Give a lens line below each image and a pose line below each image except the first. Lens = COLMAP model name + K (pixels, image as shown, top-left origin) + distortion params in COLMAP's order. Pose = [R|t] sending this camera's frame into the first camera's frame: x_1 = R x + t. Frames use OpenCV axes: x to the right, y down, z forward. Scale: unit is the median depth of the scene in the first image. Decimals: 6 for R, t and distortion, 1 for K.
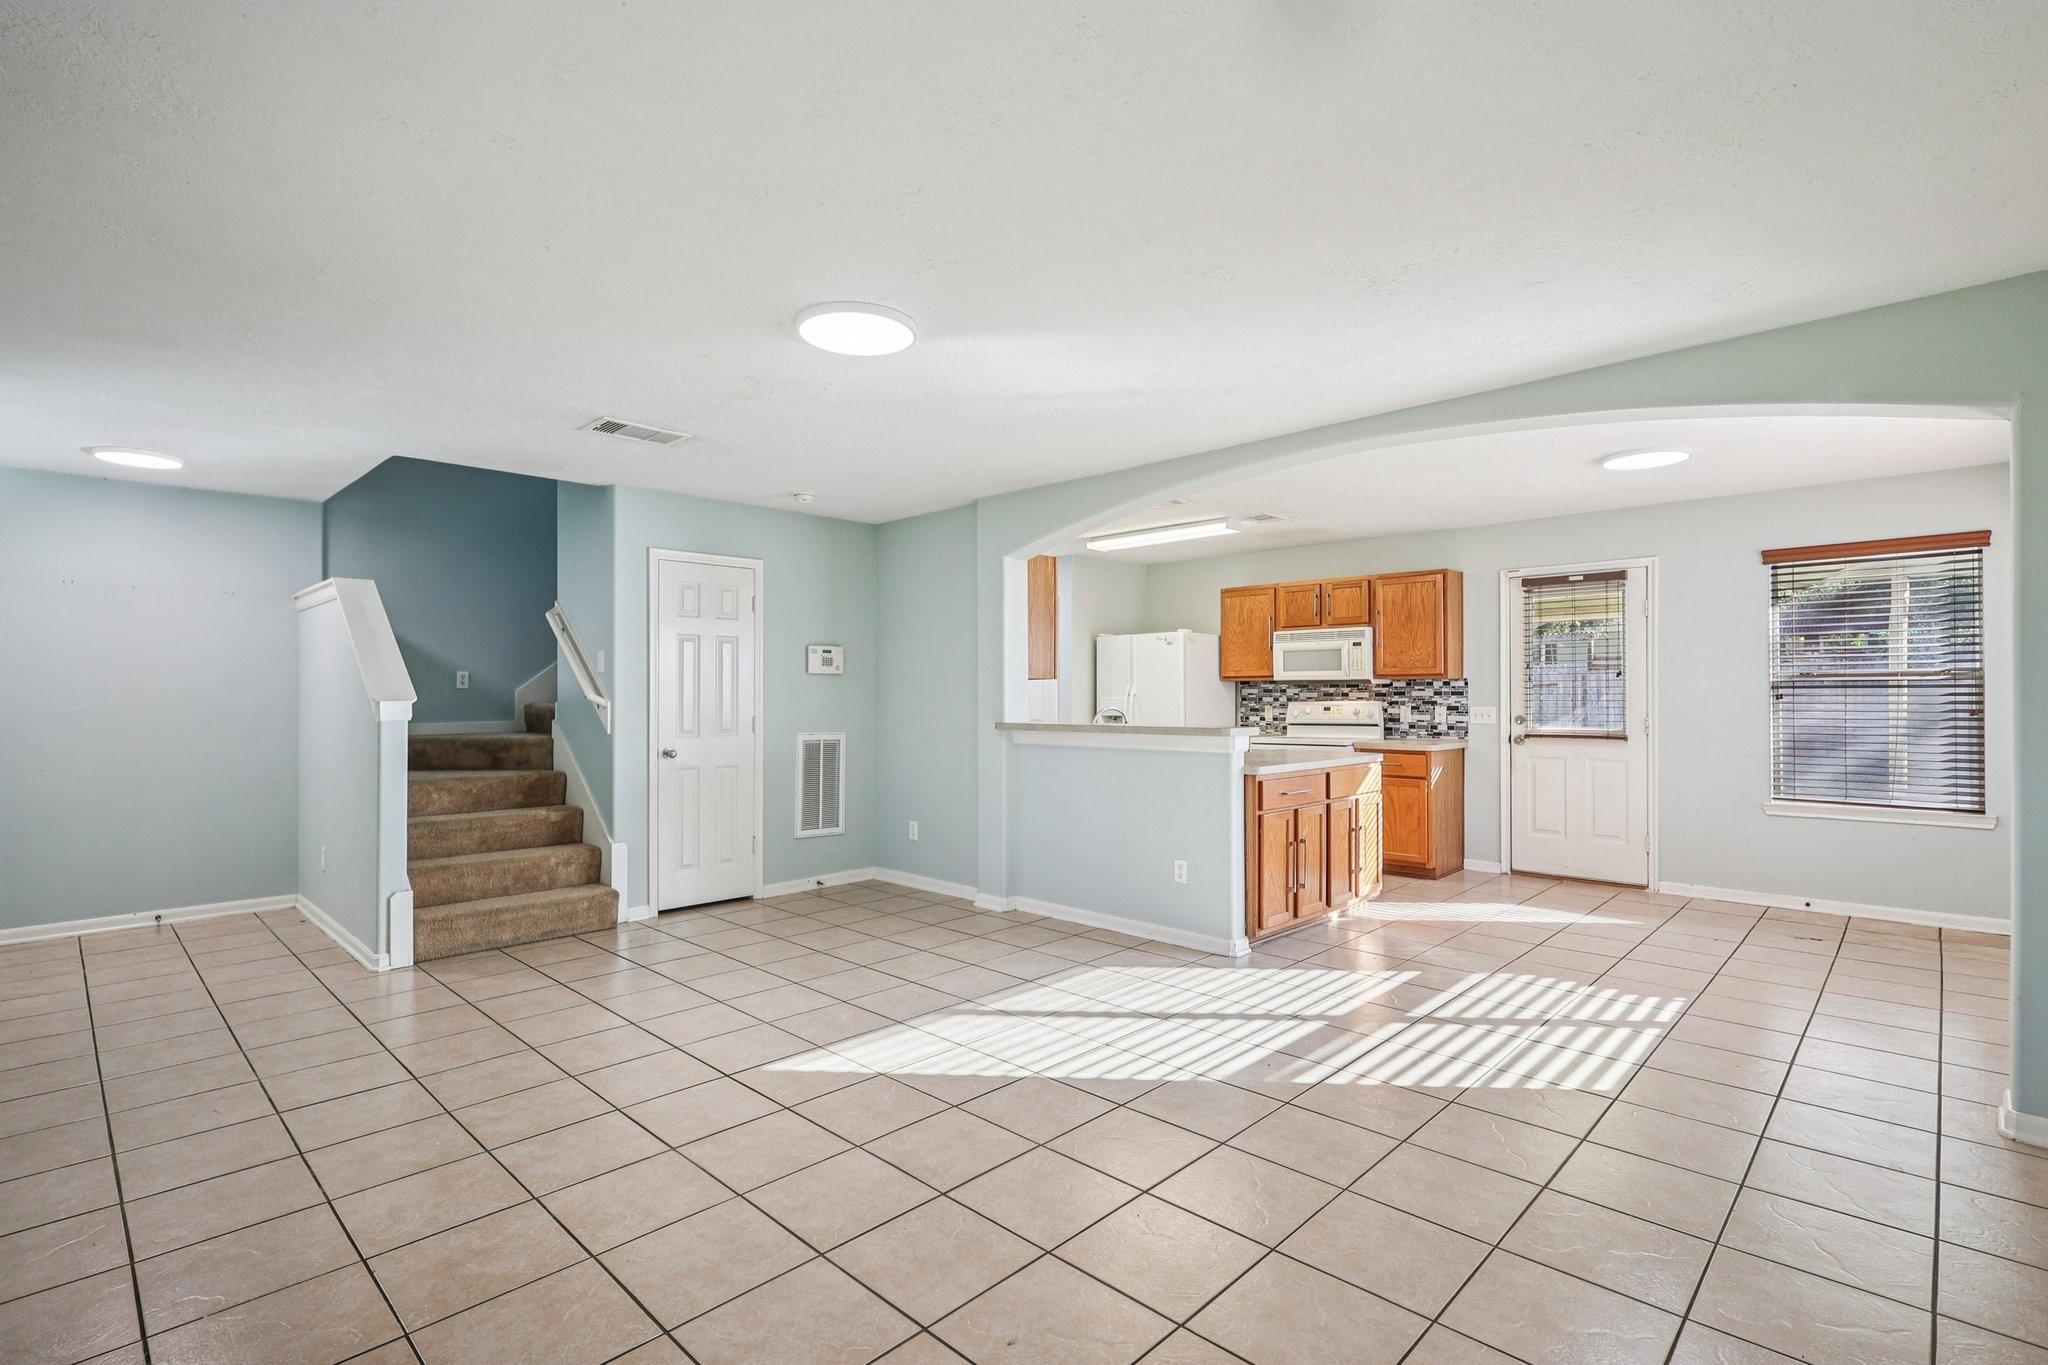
lens RADIAL K [[959.7, 0, 1017.9], [0, 959.7, 683.8], [0, 0, 1]] dist [-0.004173, 0.003769]
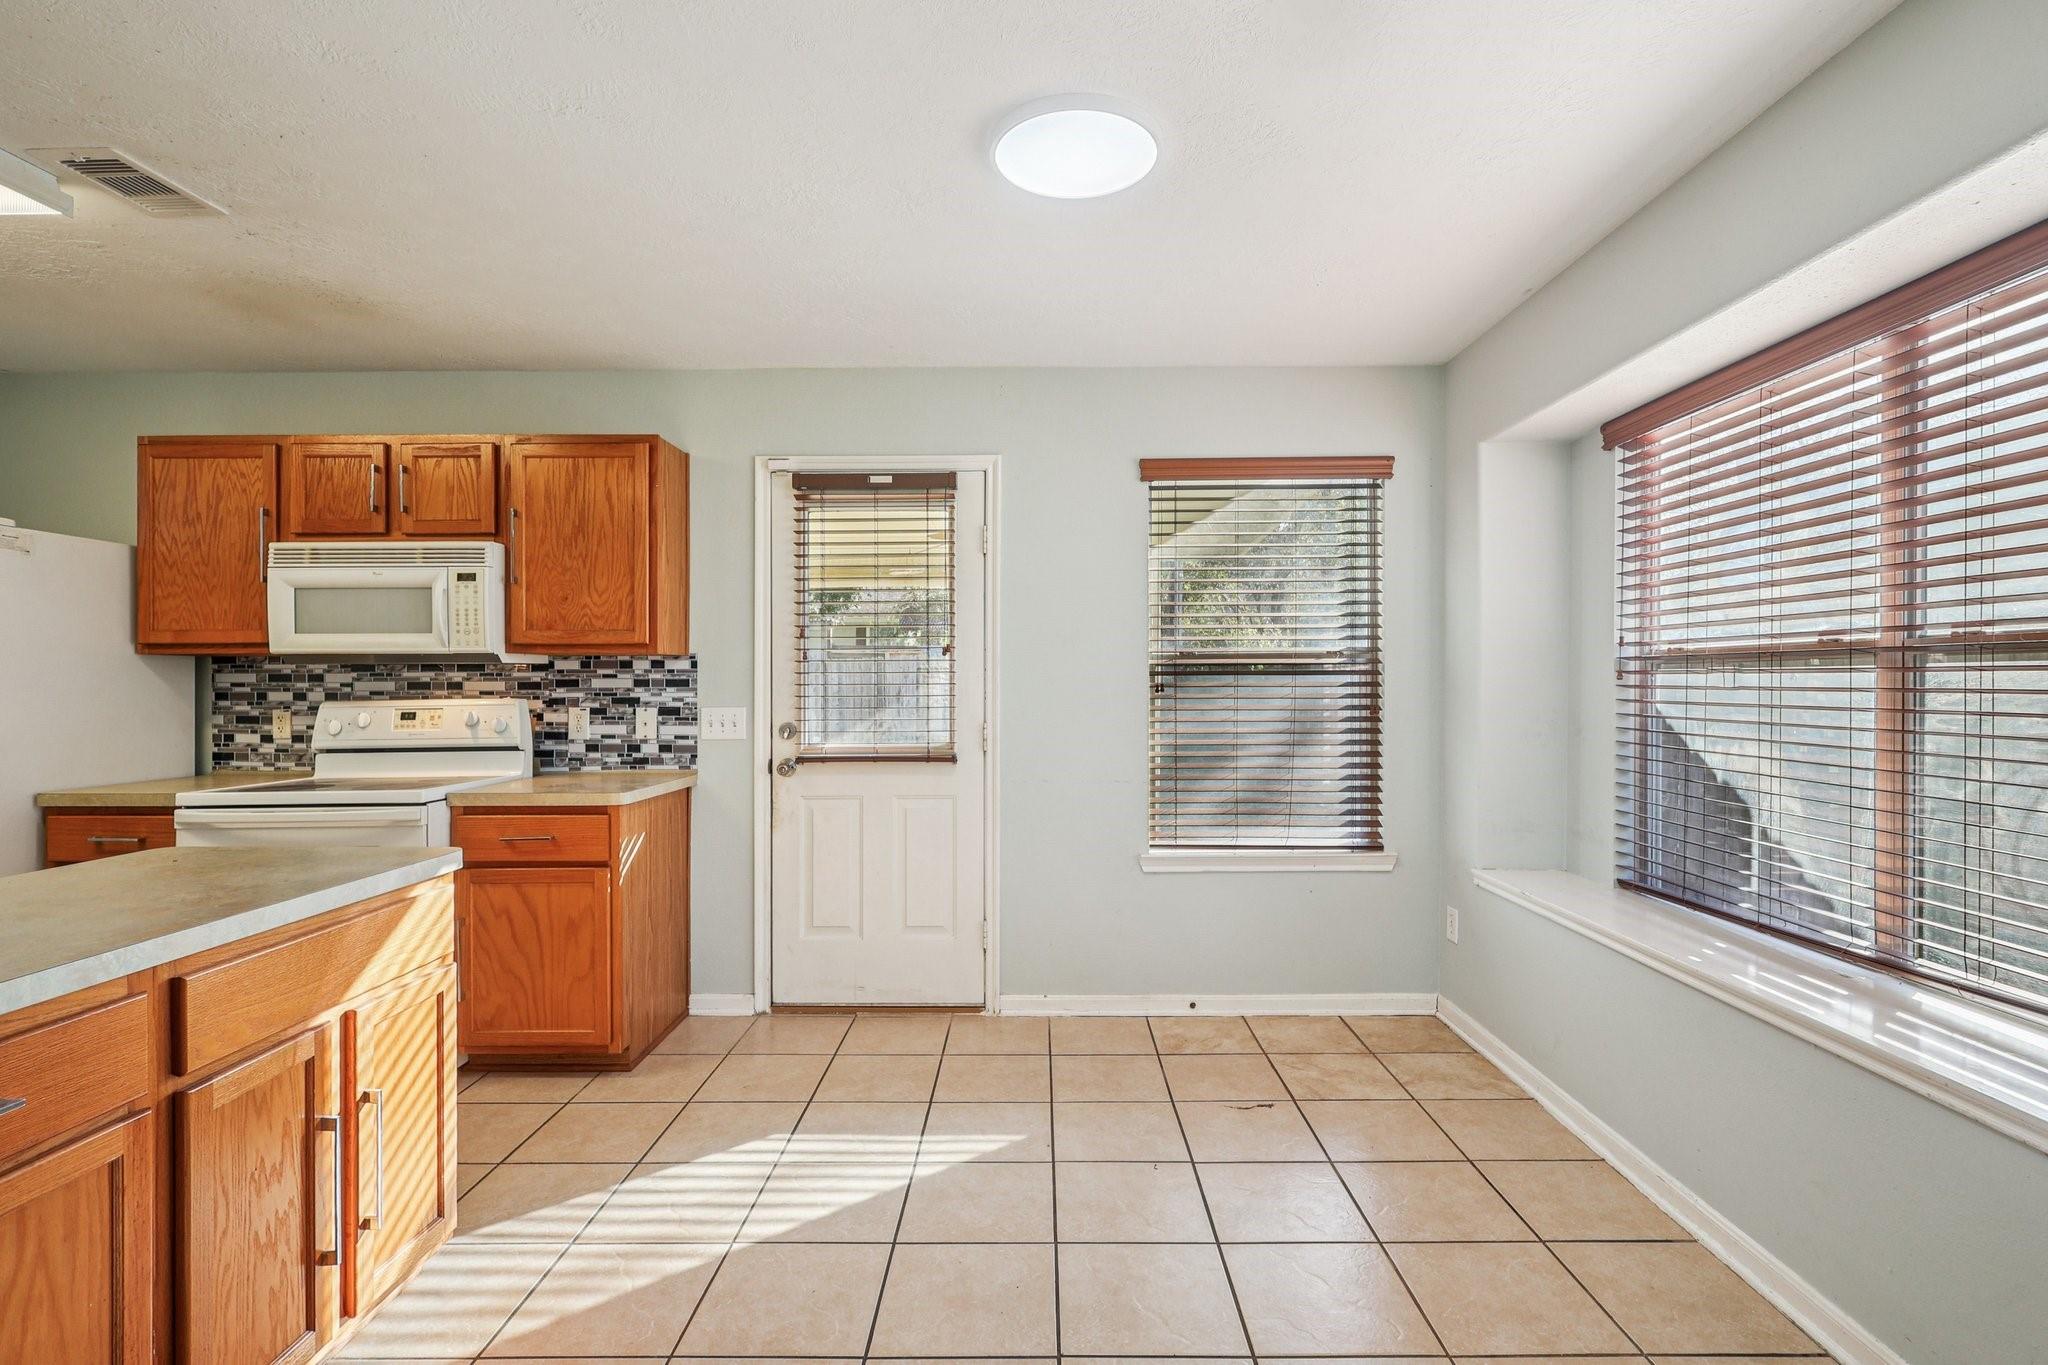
lens RADIAL K [[959.7, 0, 1040.7], [0, 959.7, 688.1], [0, 0, 1]] dist [-0.004173, 0.003769]
pose [[0.717515, -0.003951, 0.696532, 0.262250], [-0.006932, 0.999894, 0.012813, 0.005208], [-0.696509, -0.014022, 0.717411, 0.540613]]
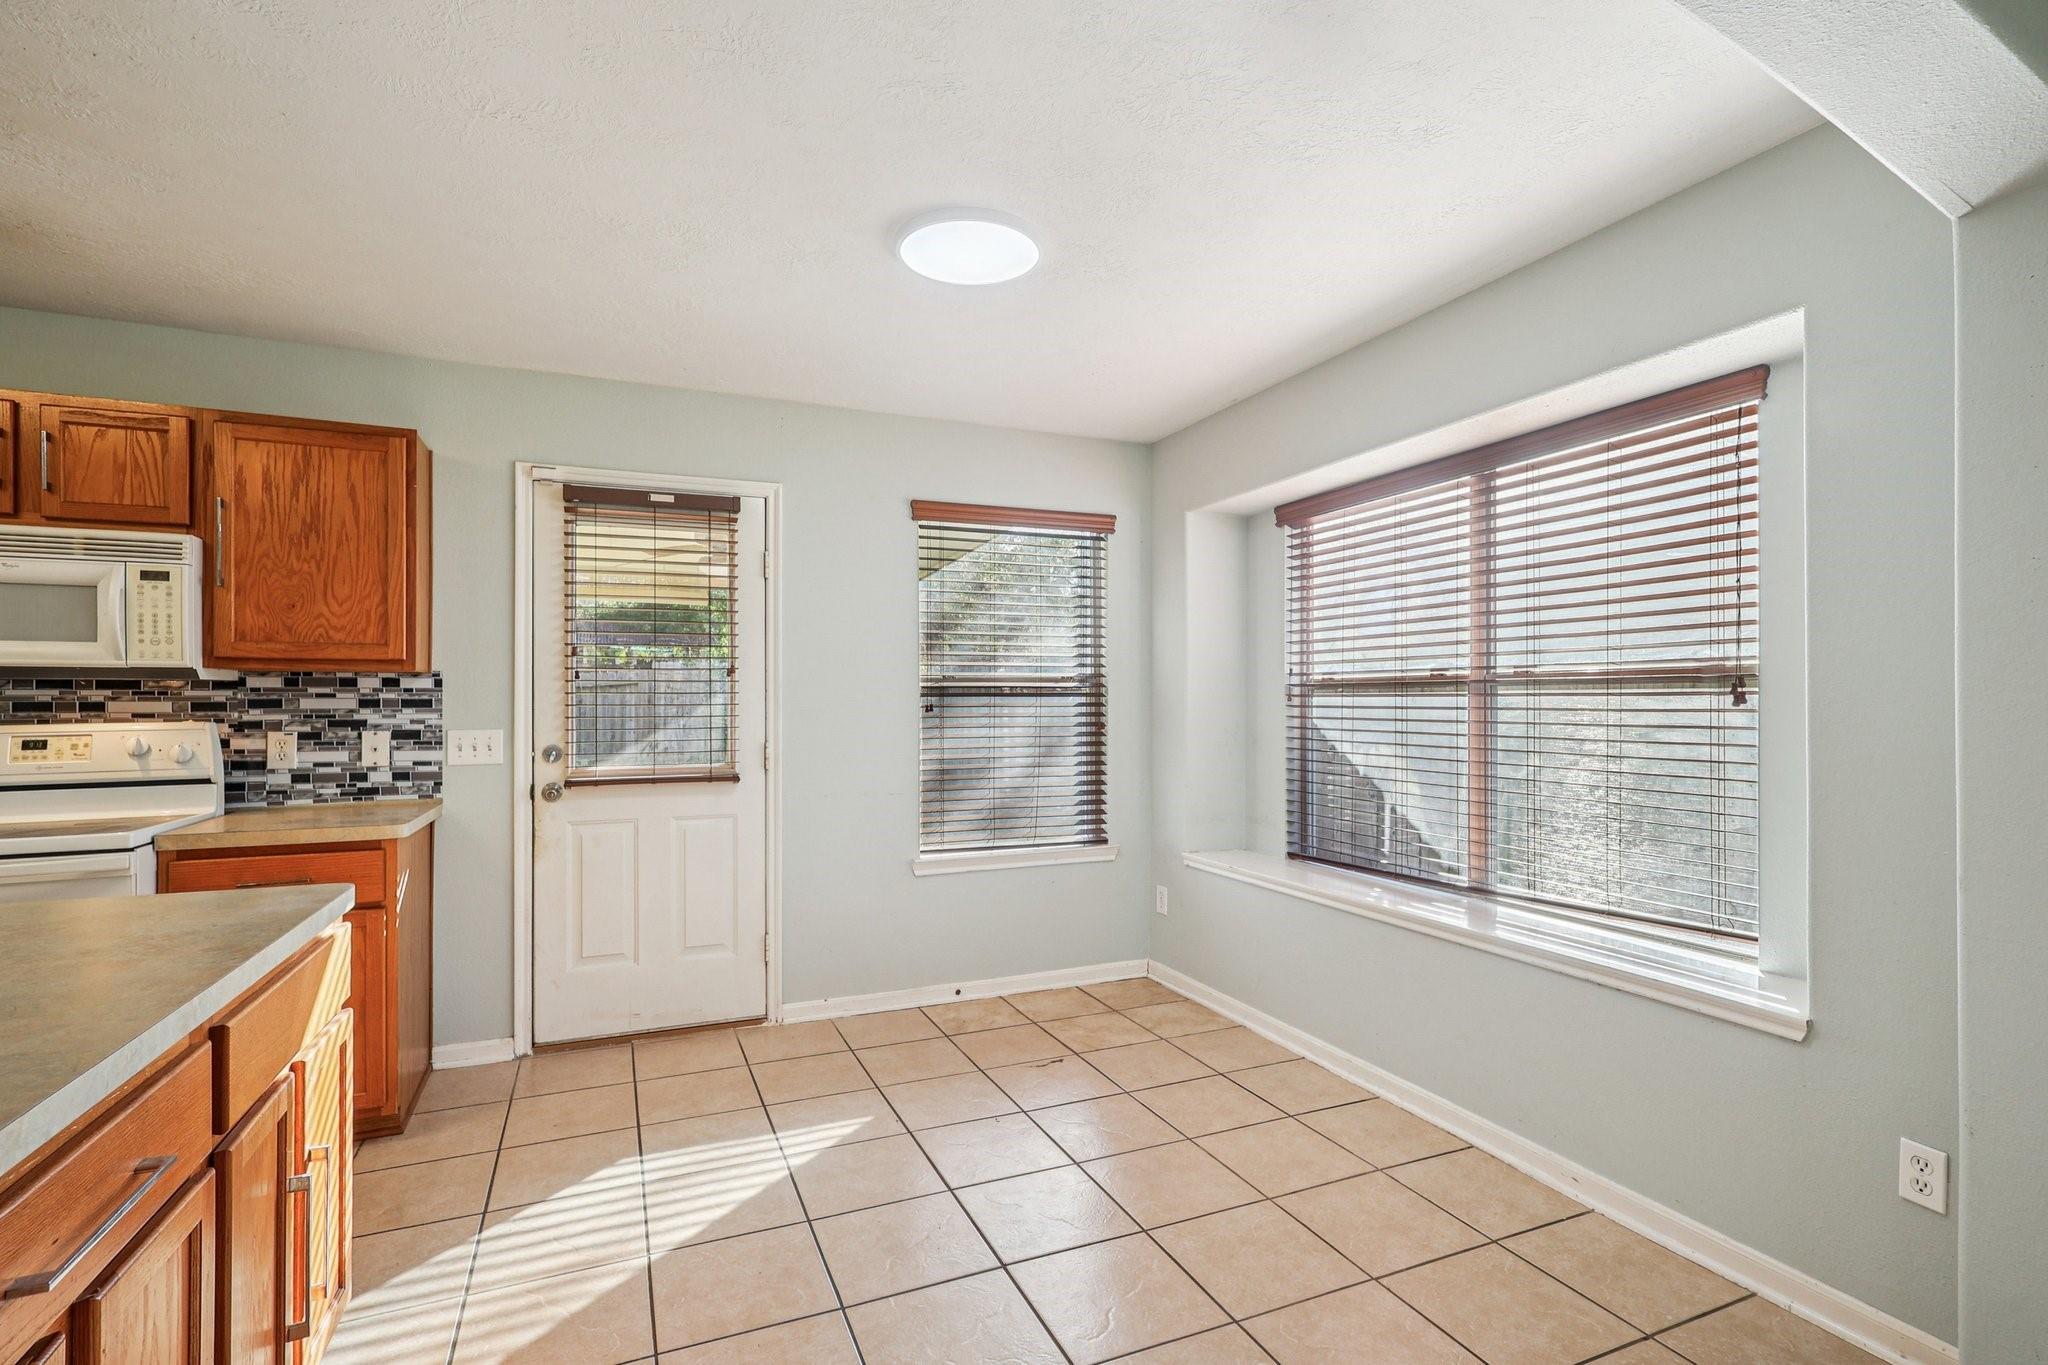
lens RADIAL K [[959.7, 0, 1026.7], [0, 959.7, 702.0], [0, 0, 1]] dist [-0.004173, 0.003769]
pose [[0.377885, 0.001309, 0.925852, 0.148023], [-0.009736, 0.999949, 0.002560, 0.005757], [-0.925801, -0.009982, 0.377879, 0.604994]]
